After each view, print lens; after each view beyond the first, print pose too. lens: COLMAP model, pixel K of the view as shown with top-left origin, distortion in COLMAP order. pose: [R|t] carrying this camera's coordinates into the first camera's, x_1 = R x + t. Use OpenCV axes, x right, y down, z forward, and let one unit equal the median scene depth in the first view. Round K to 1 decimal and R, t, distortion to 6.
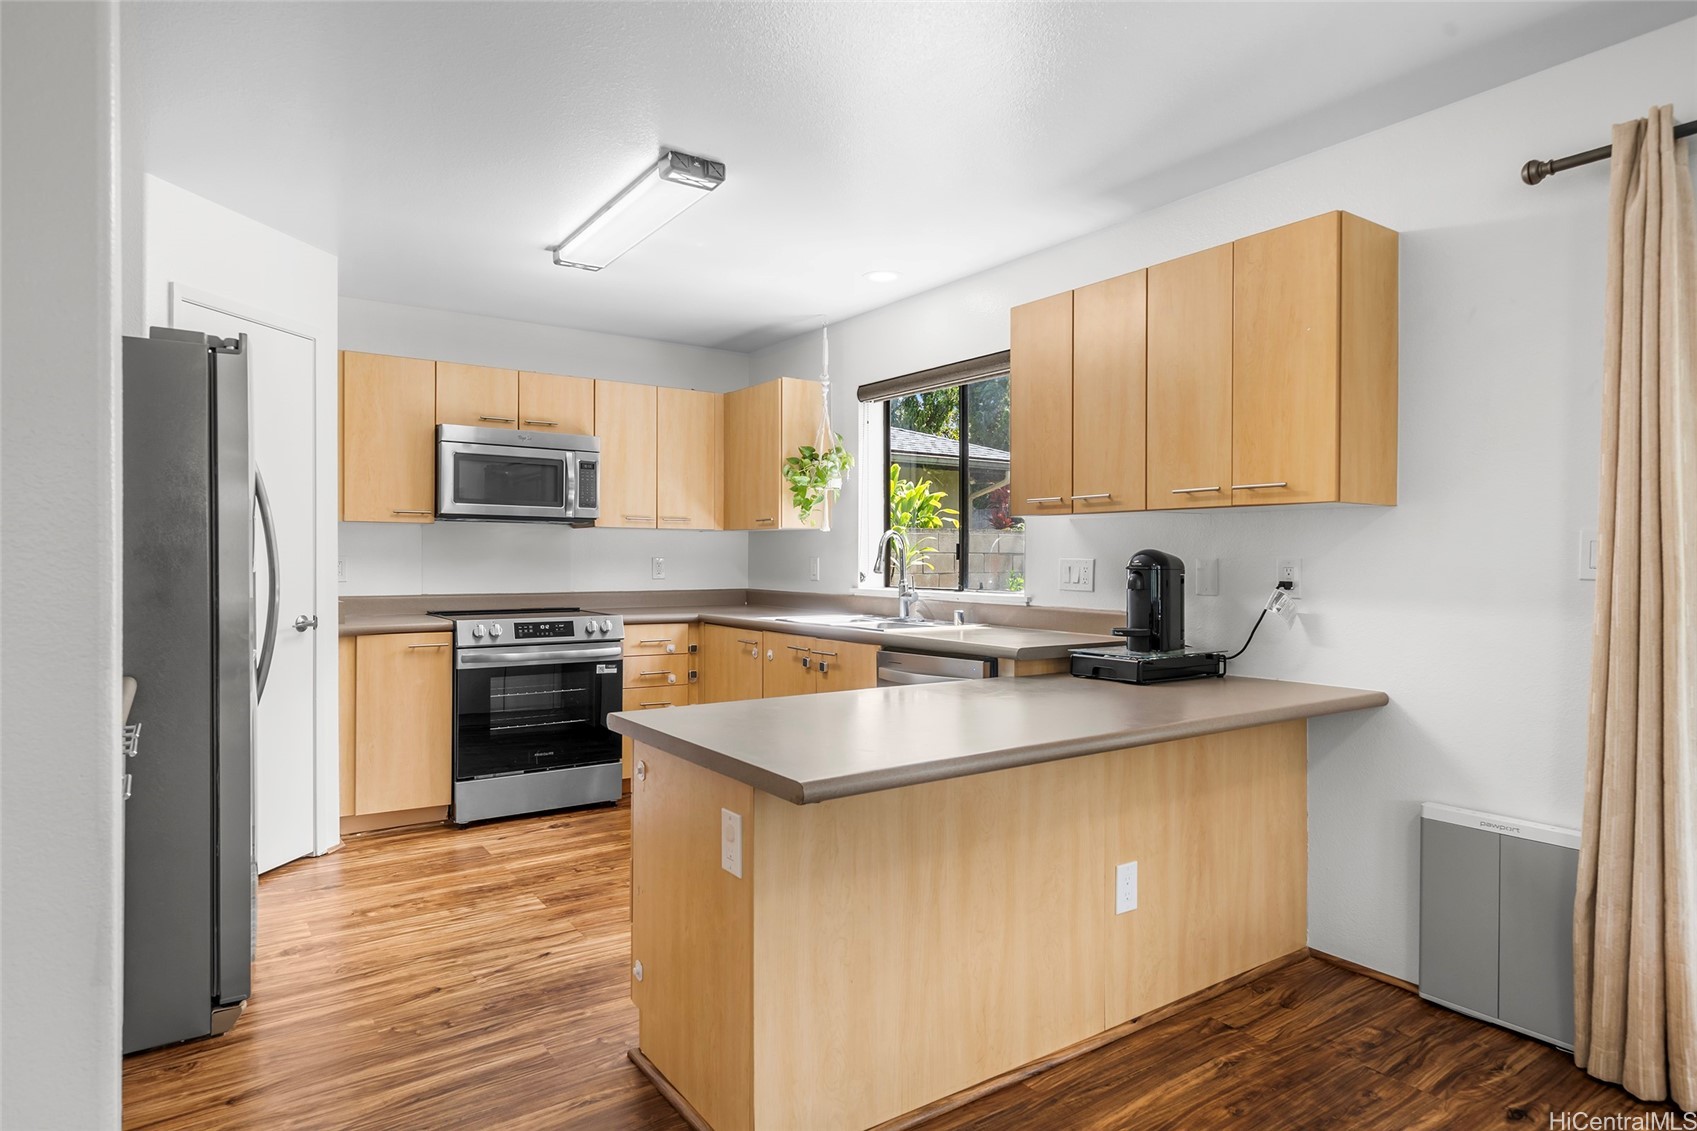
lens RADIAL K [[951.3, 0, 848.8], [0, 951.3, 561.0], [0, 0, 1]] dist [0.002930, 0.000536]
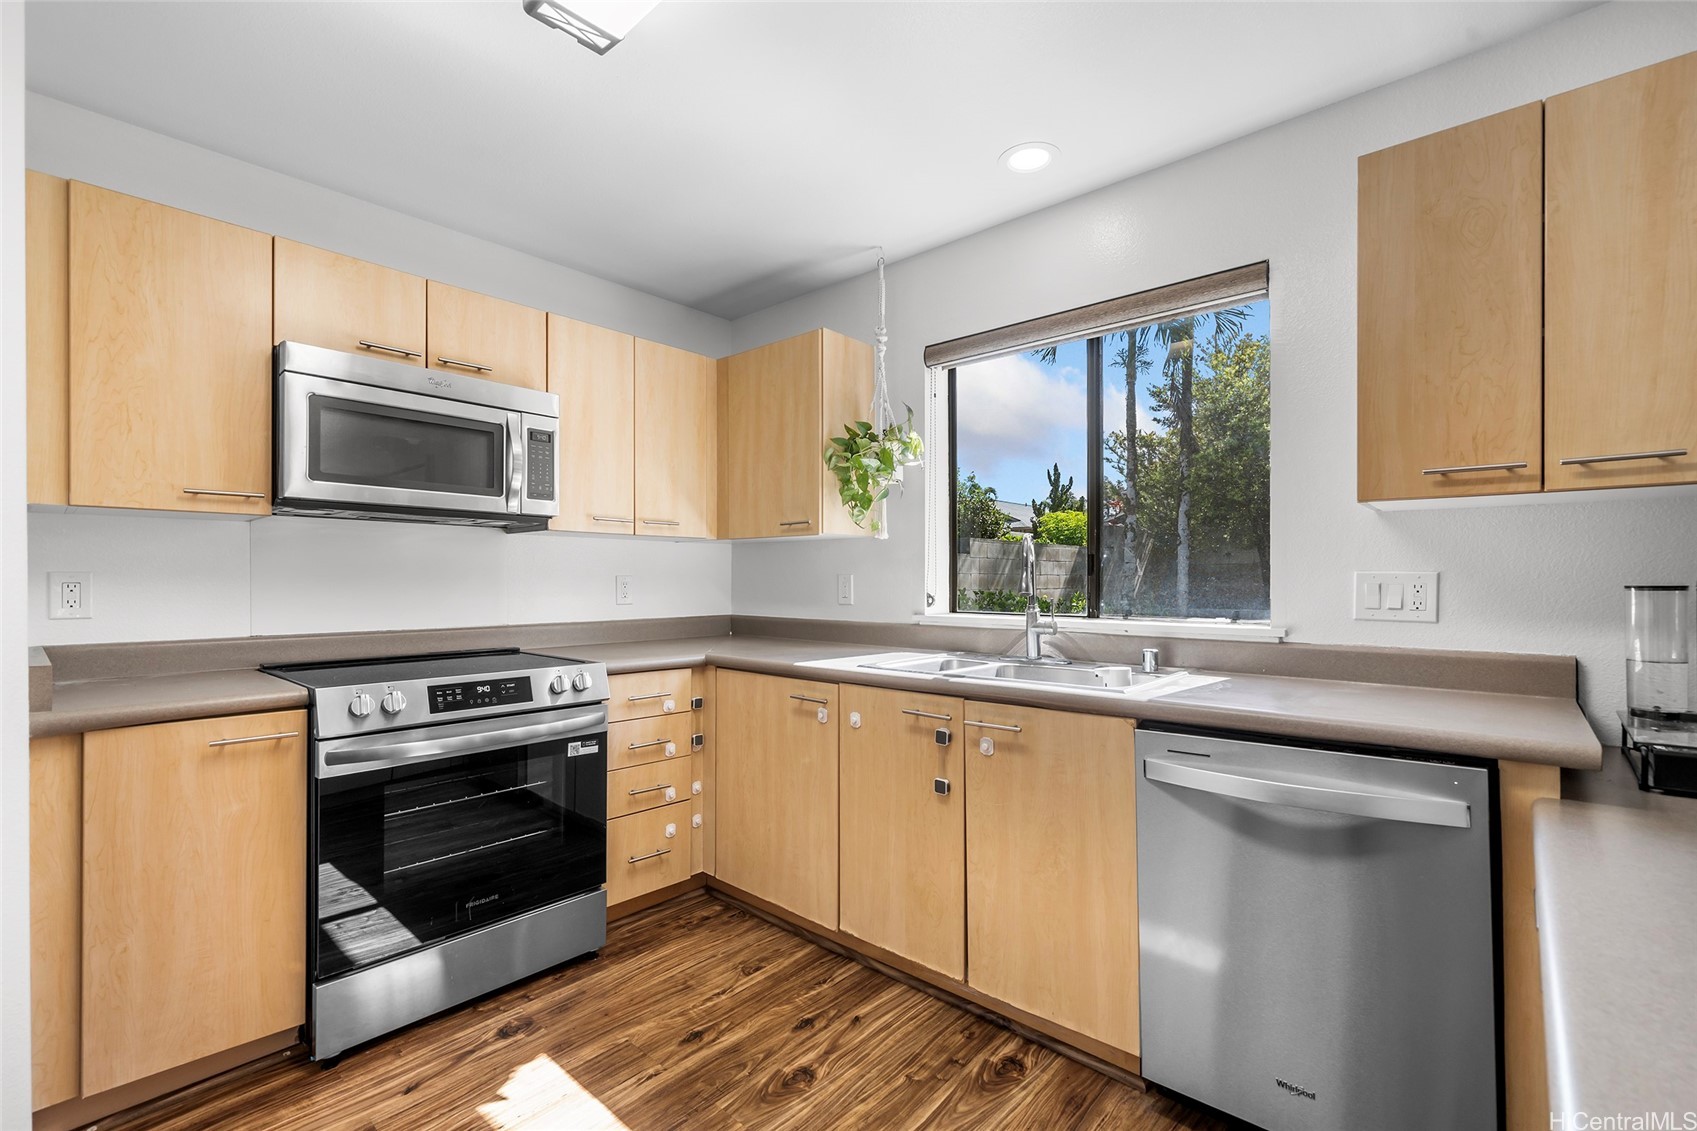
lens RADIAL K [[734.0, 0, 847.5], [0, 734.0, 581.6], [0, 0, 1]] dist [0.001487, -0.000550]
pose [[0.973347, -0.004049, 0.229300, -0.193690], [0.004160, 0.999991, 0.000002, 0.002129], [-0.229298, 0.000952, 0.973356, 0.476644]]
